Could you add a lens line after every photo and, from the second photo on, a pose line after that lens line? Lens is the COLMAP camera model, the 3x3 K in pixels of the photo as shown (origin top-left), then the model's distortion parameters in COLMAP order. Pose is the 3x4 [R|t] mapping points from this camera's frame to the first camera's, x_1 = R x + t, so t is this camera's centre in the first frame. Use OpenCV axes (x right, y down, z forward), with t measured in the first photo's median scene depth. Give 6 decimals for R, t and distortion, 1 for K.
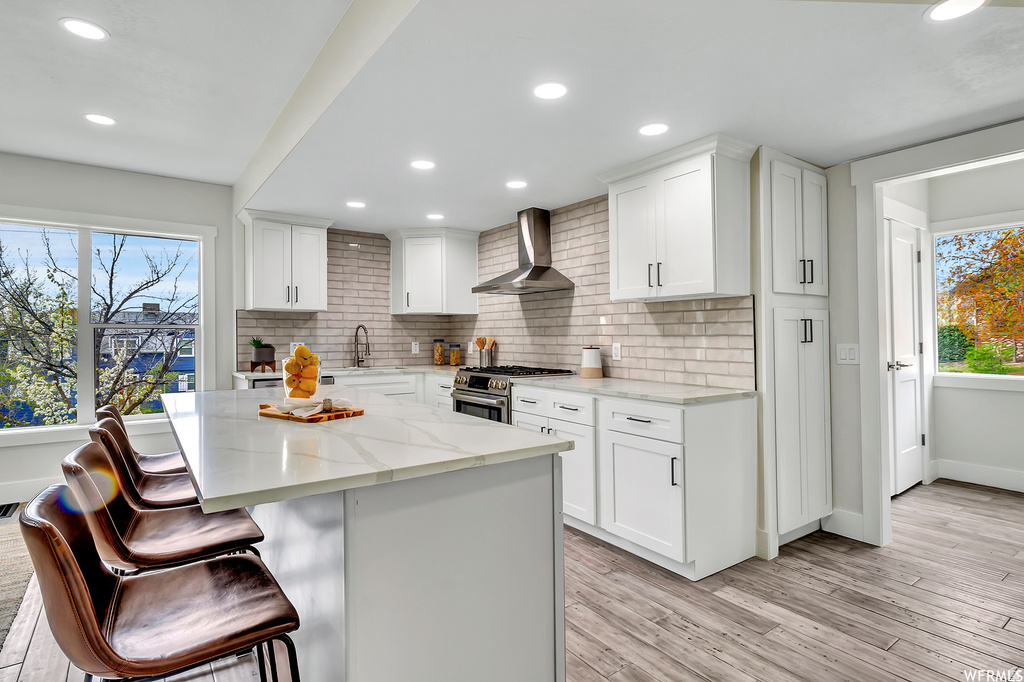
lens RADIAL K [[518.7, 0, 507.1], [0, 518.7, 329.6], [0, 0, 1]] dist [0.005827, -0.002867]
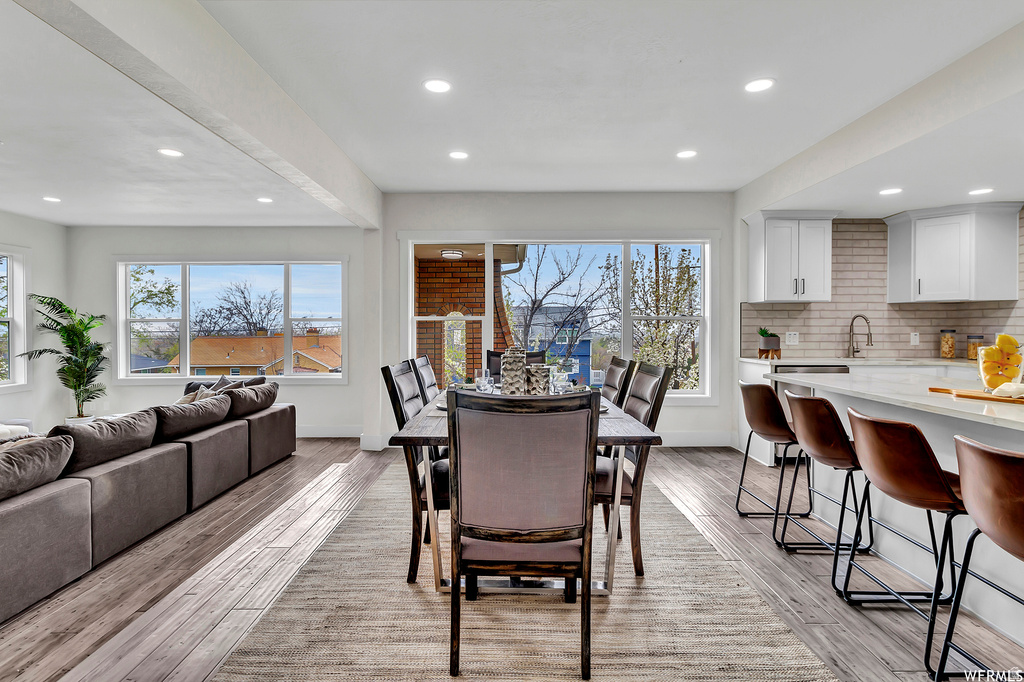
lens RADIAL K [[518.7, 0, 510.7], [0, 518.7, 335.0], [0, 0, 1]] dist [0.005827, -0.002867]
pose [[0.814258, 0.009247, -0.580429, -0.254122], [0.007406, 0.999626, 0.026315, -0.001336], [0.580456, -0.025725, 0.813885, -0.185778]]
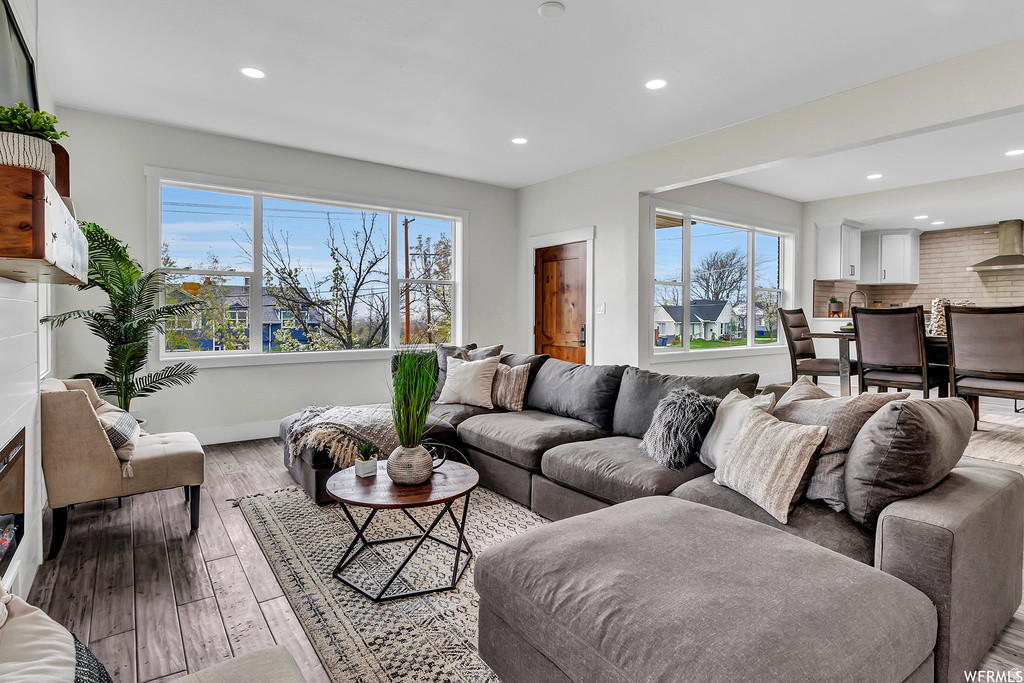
lens RADIAL K [[518.7, 0, 493.7], [0, 518.7, 317.9], [0, 0, 1]] dist [0.005827, -0.002867]
pose [[0.999928, 0.008773, -0.008239, -1.402568], [-0.008608, 0.999767, 0.019781, 0.053872], [0.008411, -0.019709, 0.999770, -0.595885]]
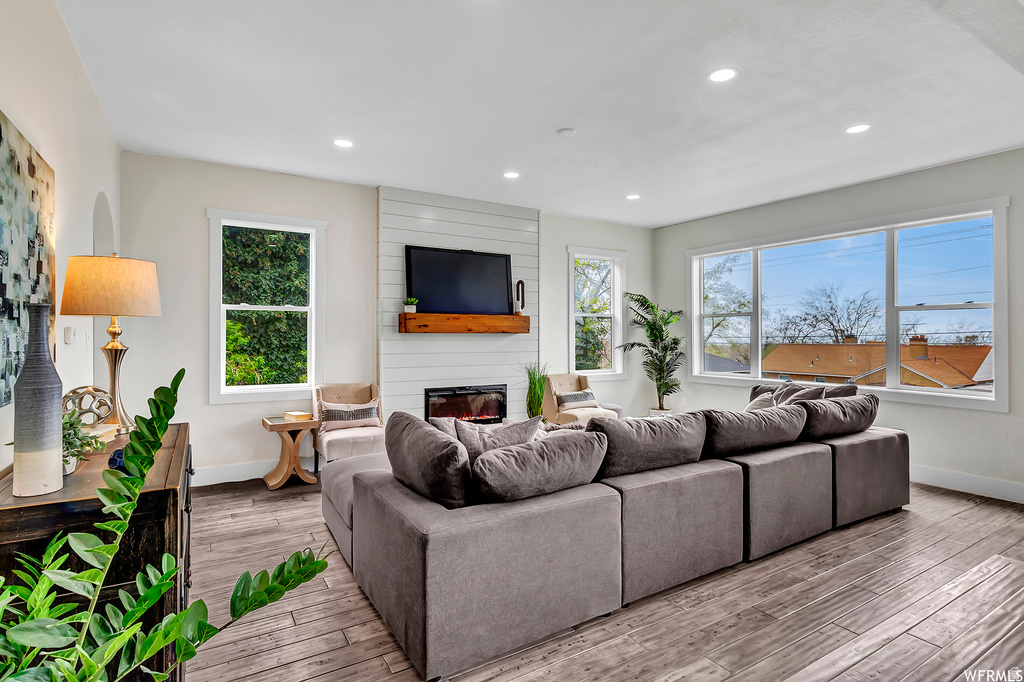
lens RADIAL K [[518.7, 0, 505.3], [0, 518.7, 321.4], [0, 0, 1]] dist [0.005827, -0.002867]
pose [[-0.081608, -0.023404, -0.996390, -0.528533], [0.009100, 0.999665, -0.024226, 0.033314], [0.996623, -0.011044, -0.081368, -0.037284]]
